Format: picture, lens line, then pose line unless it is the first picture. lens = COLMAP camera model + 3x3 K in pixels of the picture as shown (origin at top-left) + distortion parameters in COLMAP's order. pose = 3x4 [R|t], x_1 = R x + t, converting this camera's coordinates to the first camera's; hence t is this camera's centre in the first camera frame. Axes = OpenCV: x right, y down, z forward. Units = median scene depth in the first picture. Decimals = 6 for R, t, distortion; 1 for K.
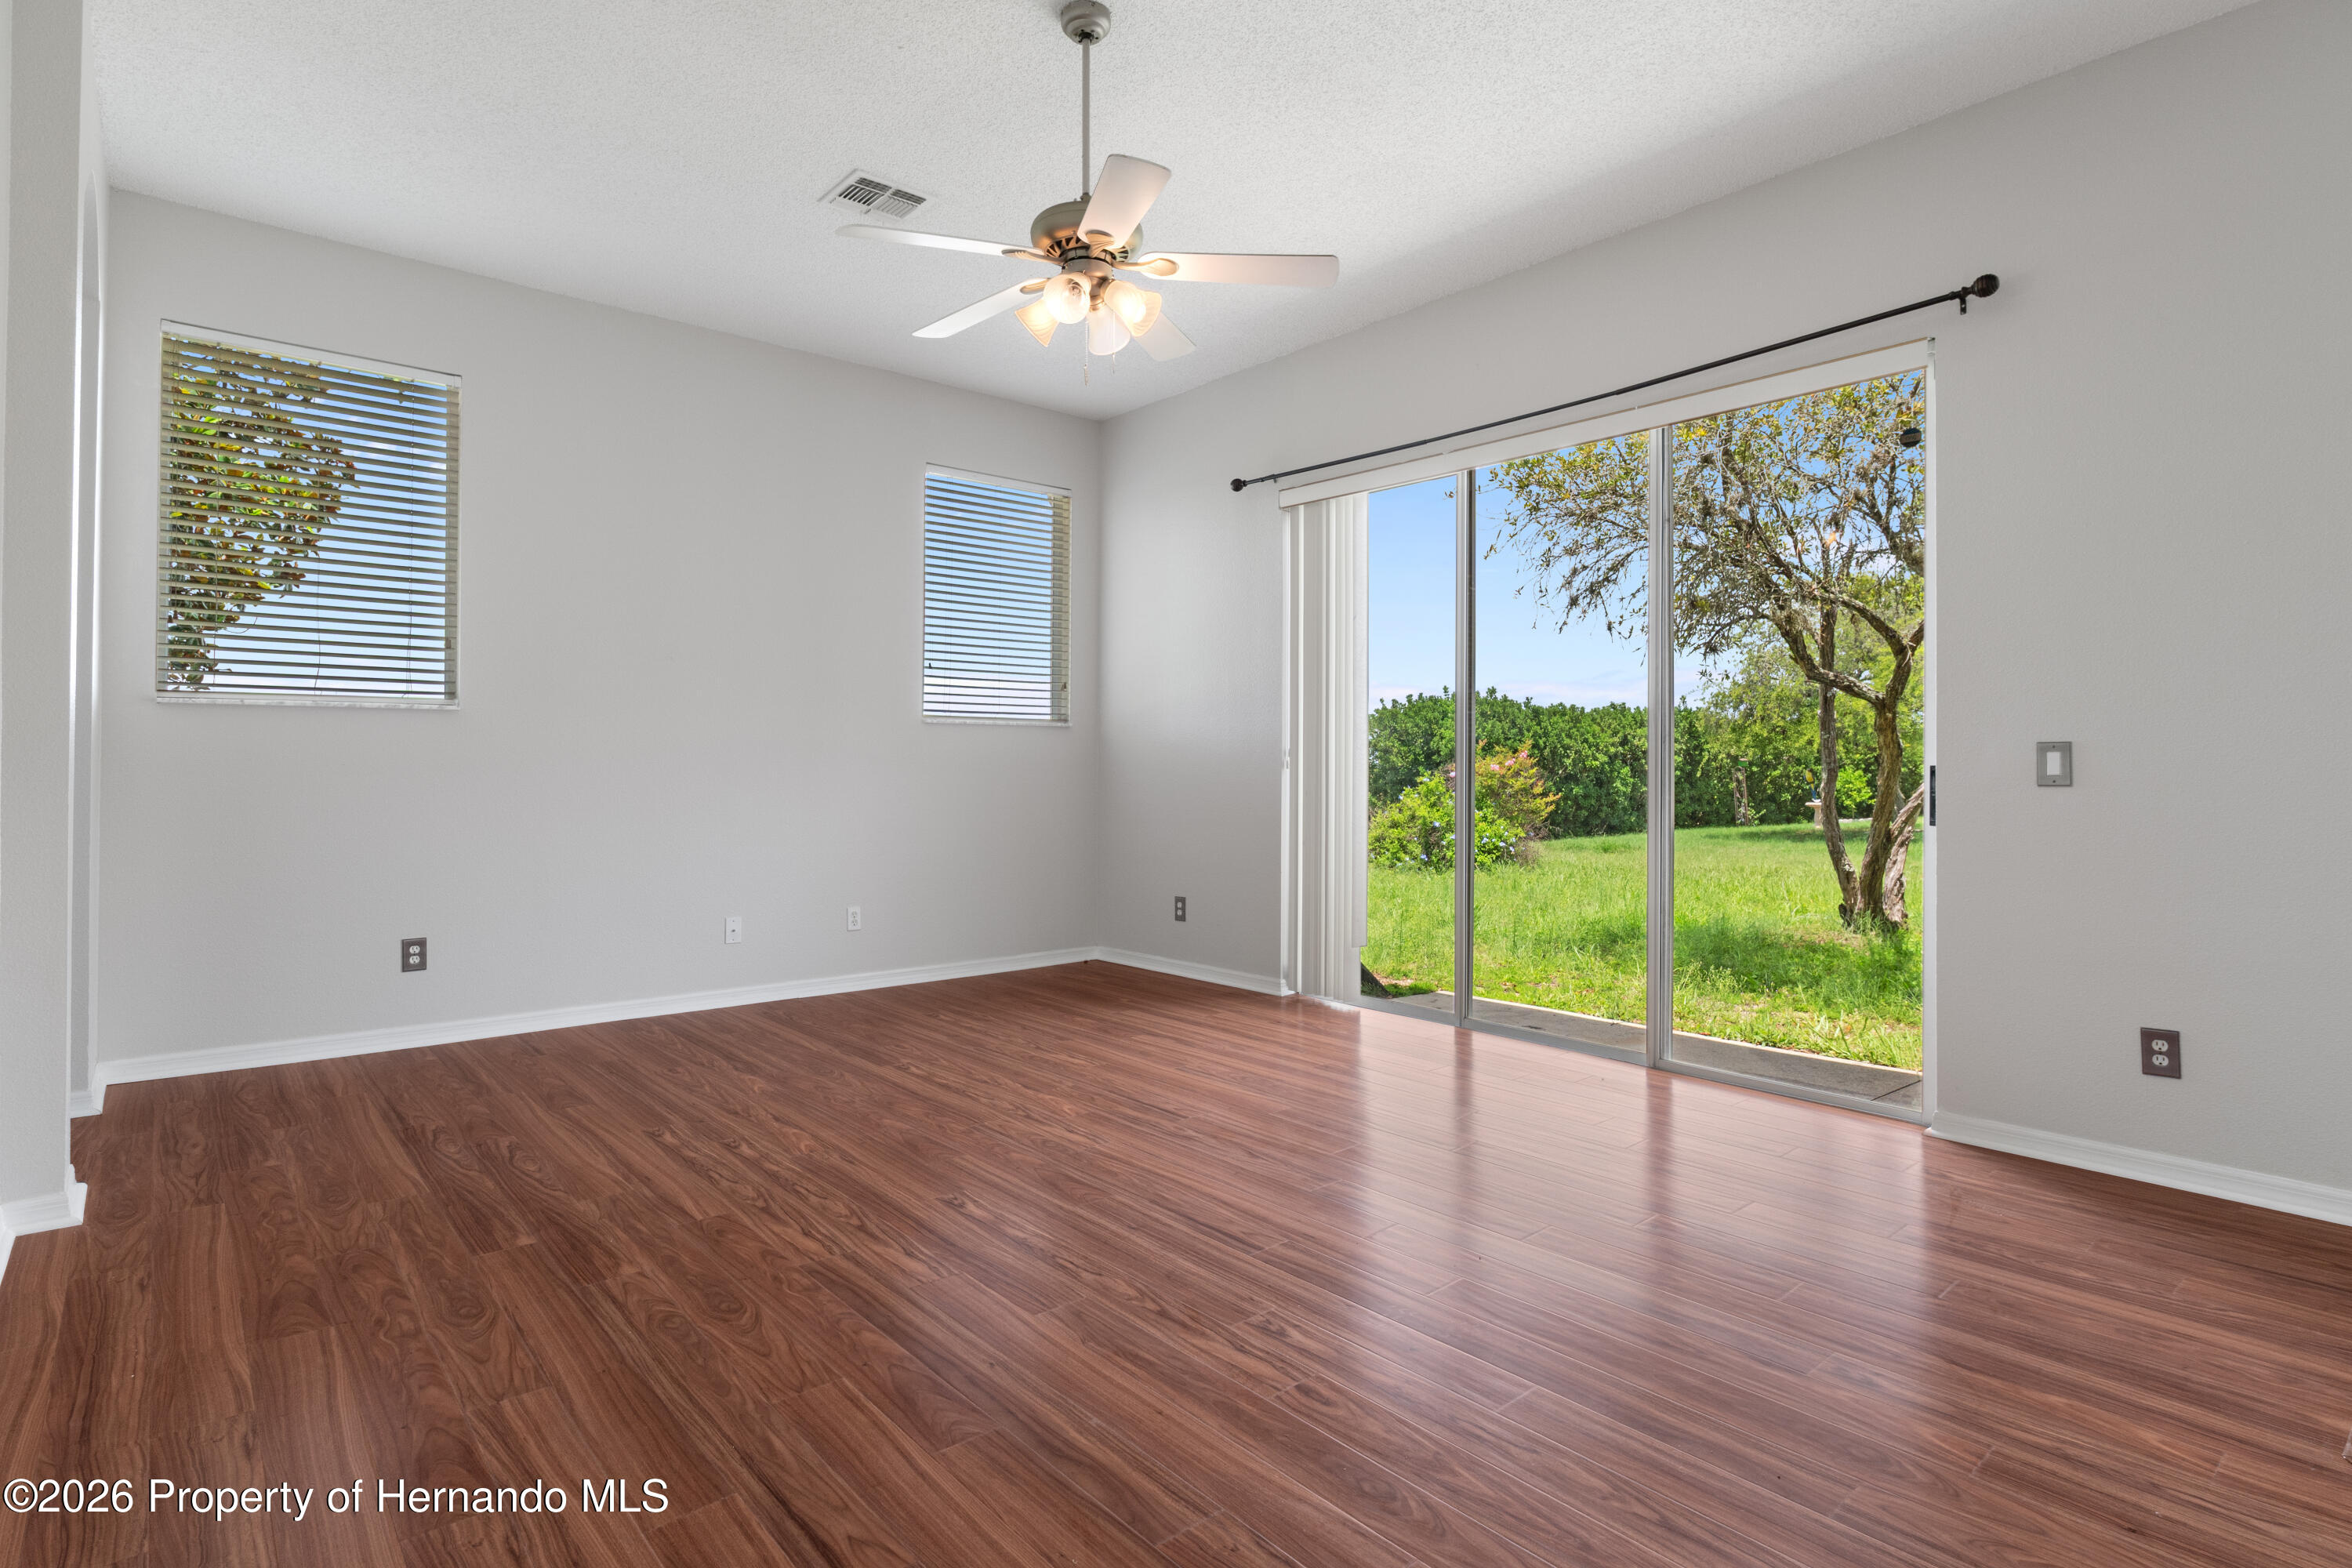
lens RADIAL K [[1182.5, 0, 1156.5], [0, 1182.5, 753.1], [0, 0, 1]] dist [-0.000426, -0.000048]
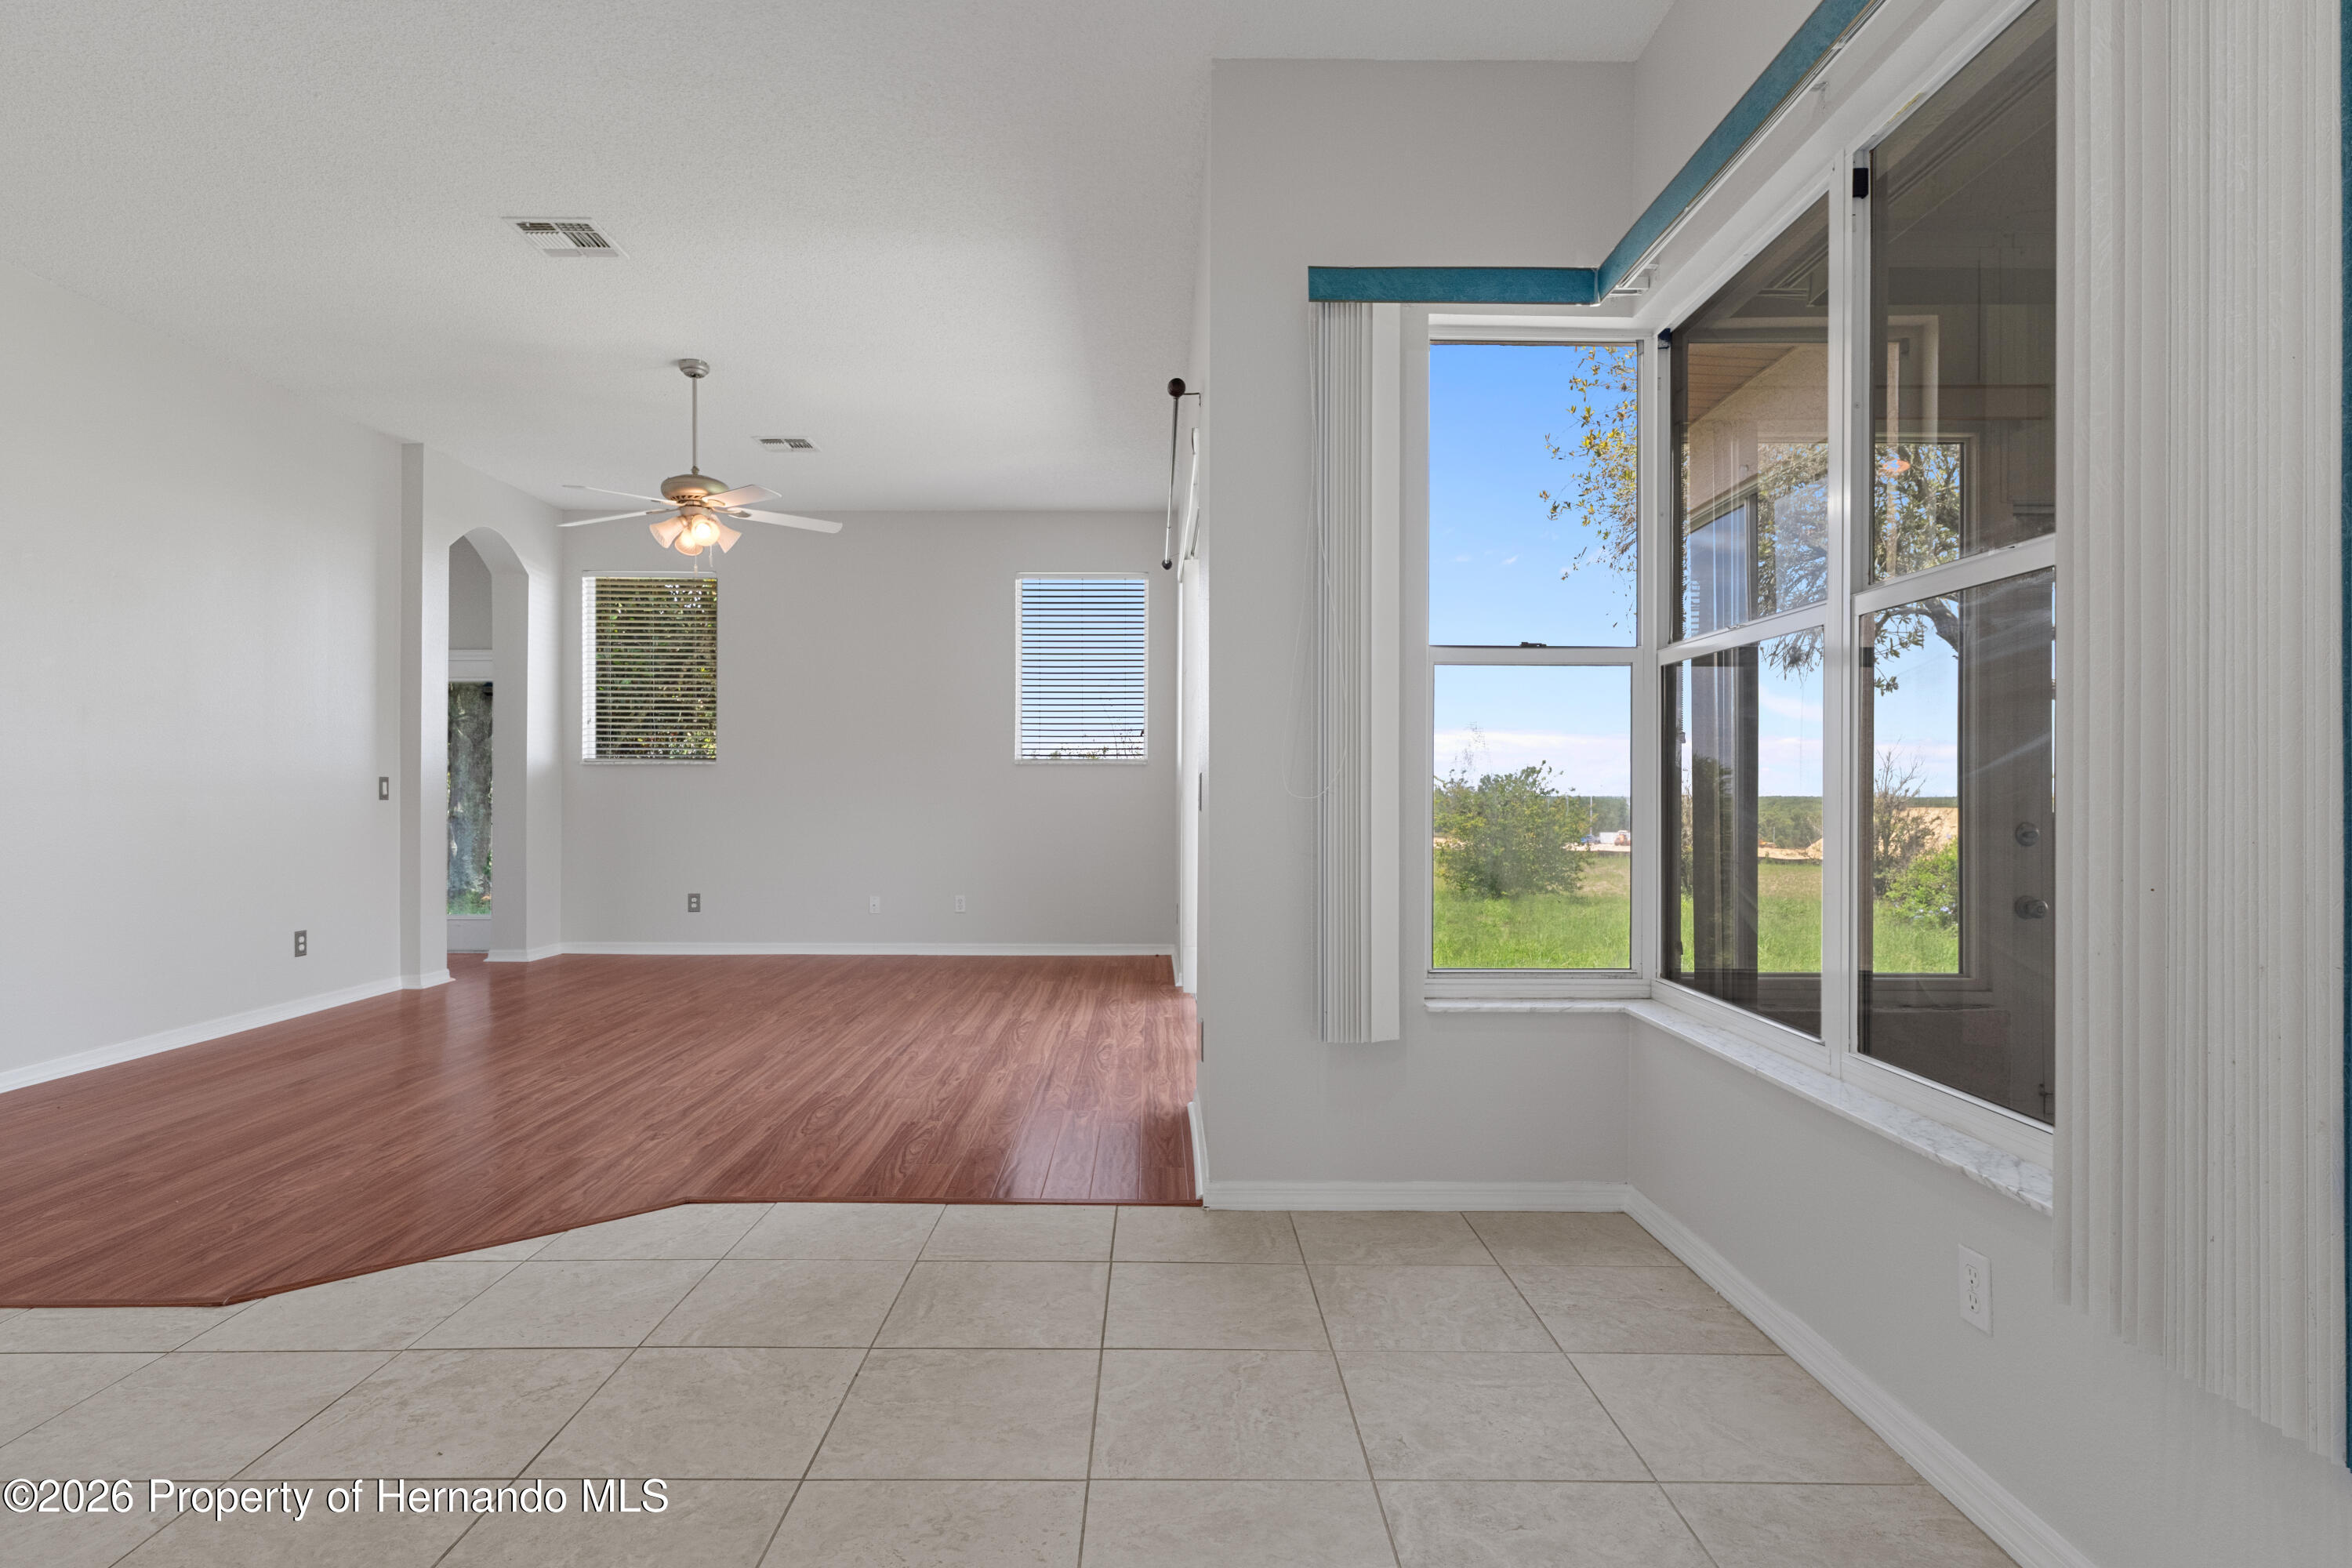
lens RADIAL K [[1226.7, 0, 1166.3], [0, 1226.7, 792.8], [0, 0, 1]] dist [0.002269, 0.000104]
pose [[0.771018, -0.002855, -0.636807, 1.640699], [0.006113, 0.999977, 0.002918, 0.006775], [0.636784, -0.006143, 0.771018, 0.047083]]
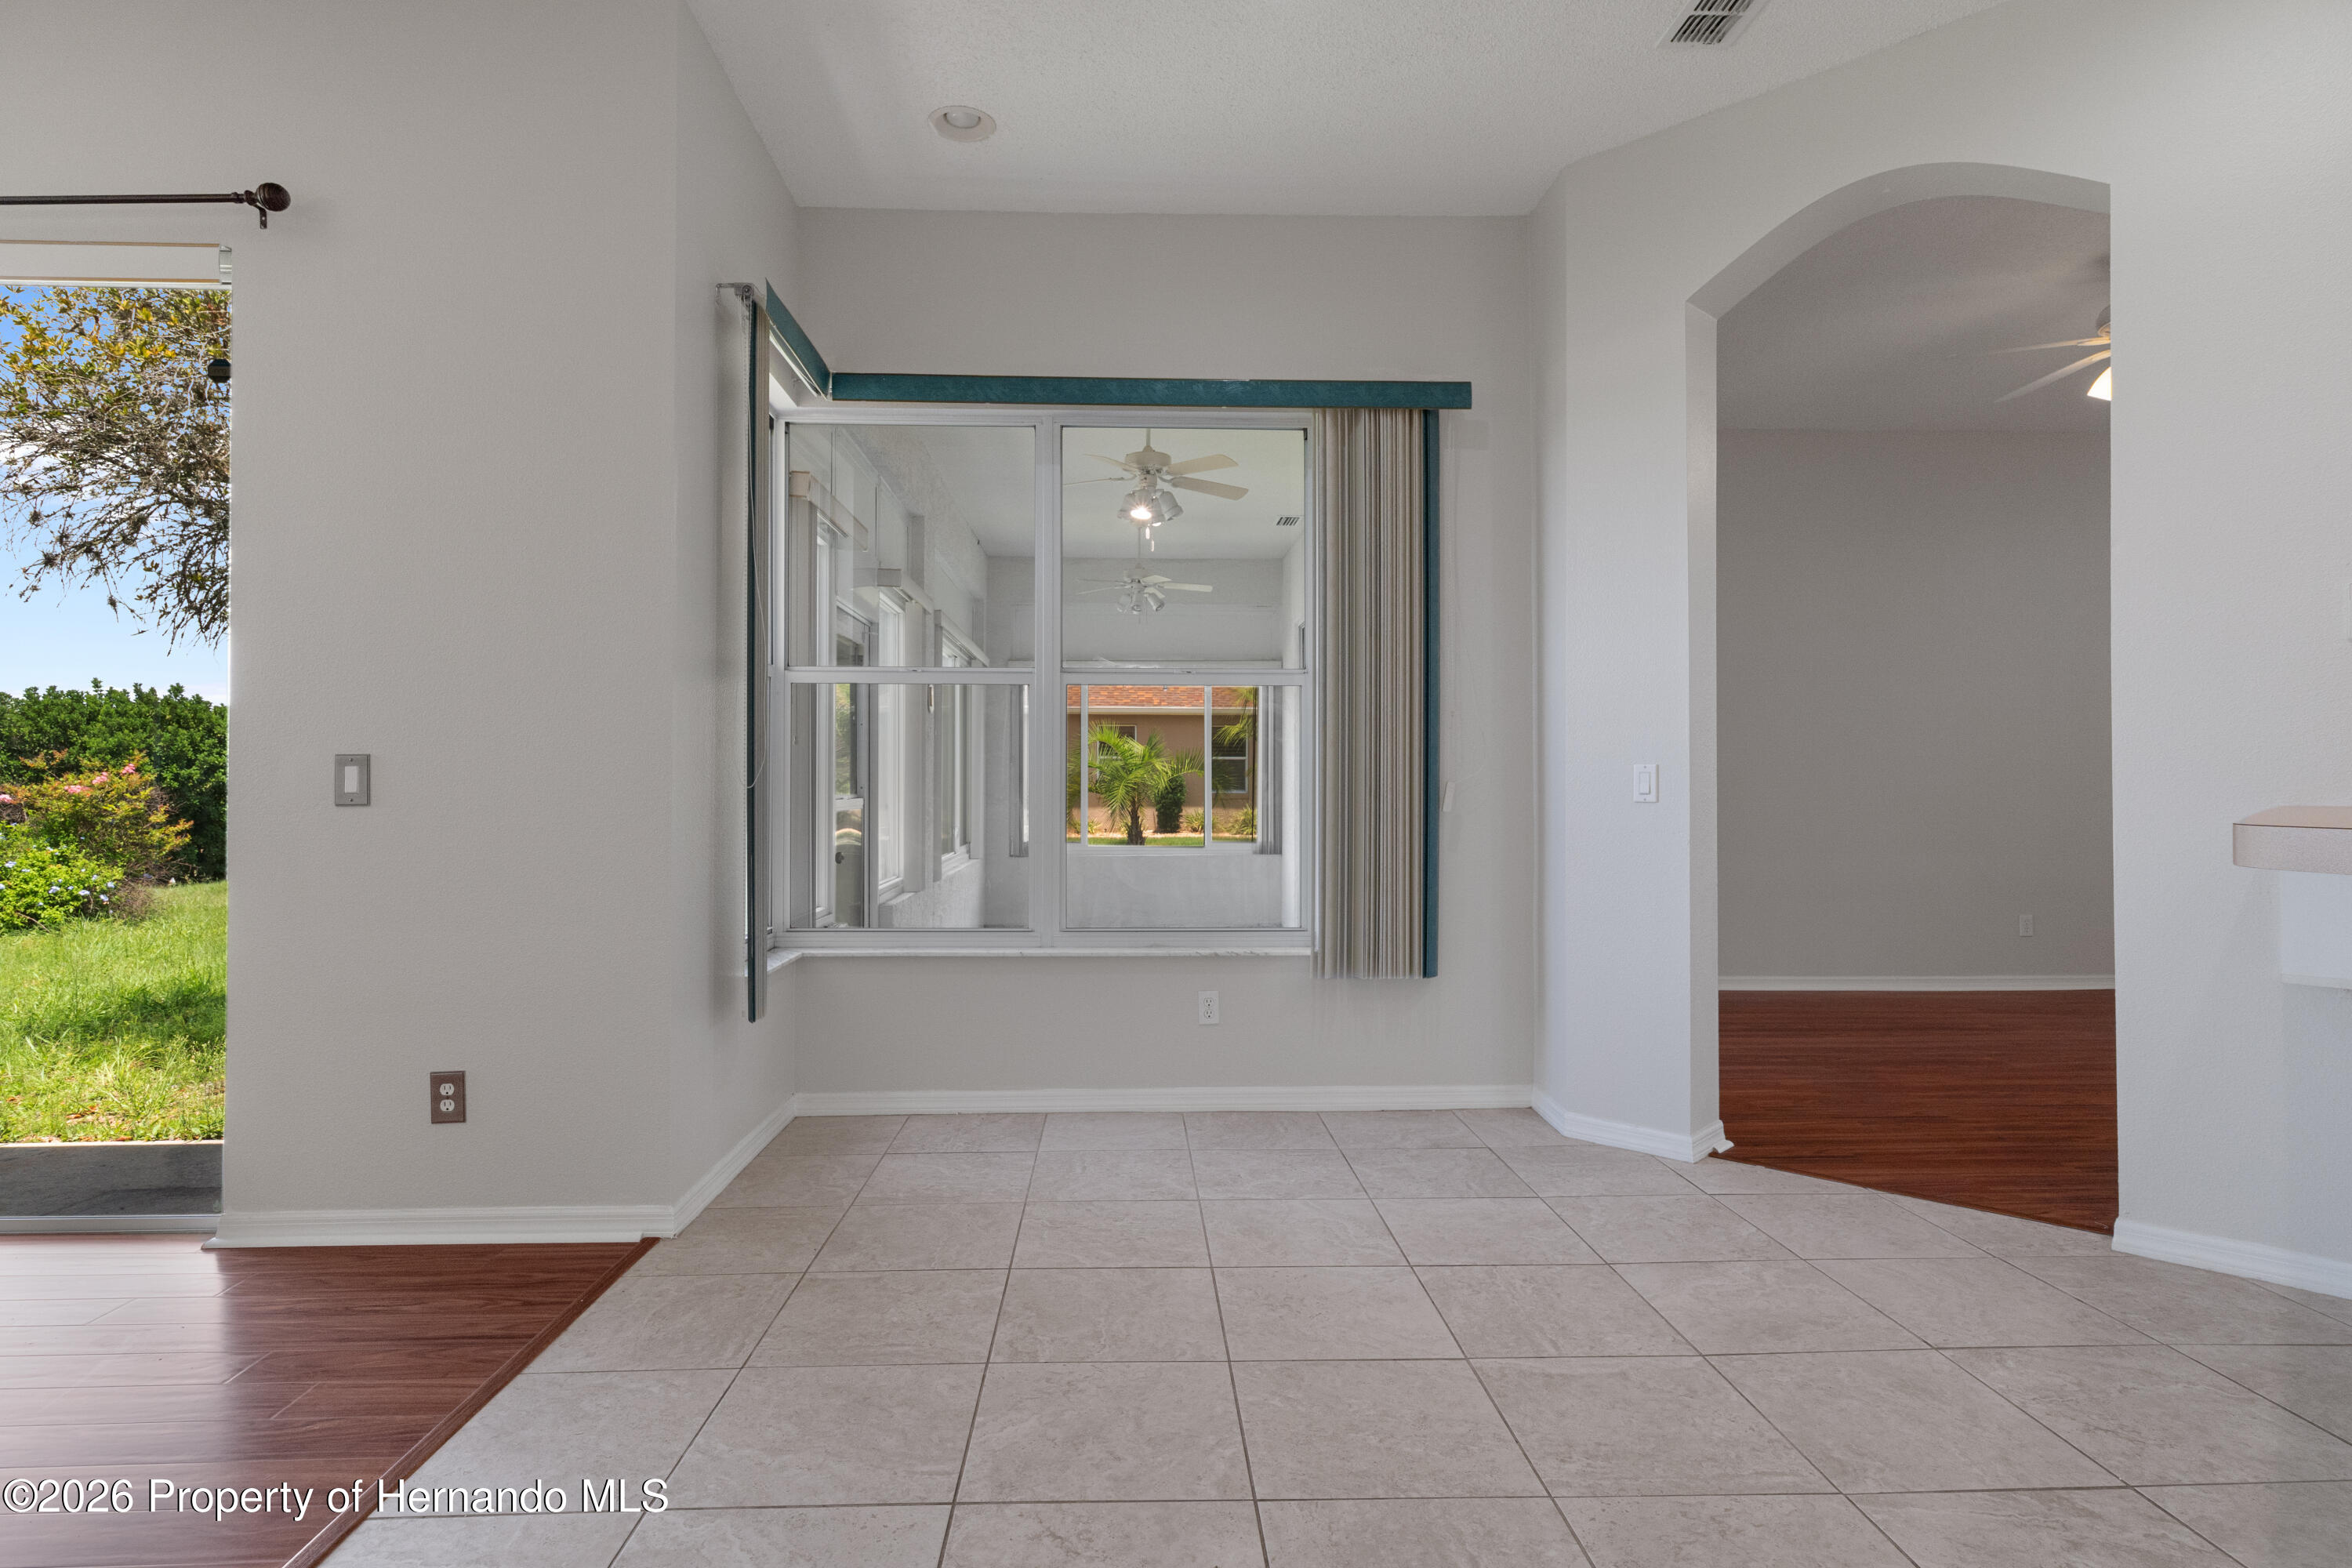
lens RADIAL K [[1222.9, 0, 1169.2], [0, 1222.9, 775.5], [0, 0, 1]] dist [0.006625, -0.000226]
pose [[0.614343, 0.003193, 0.789033, 0.458070], [-0.005270, 0.999986, 0.000057, 0.002970], [-0.789022, -0.004193, 0.614351, -0.017821]]
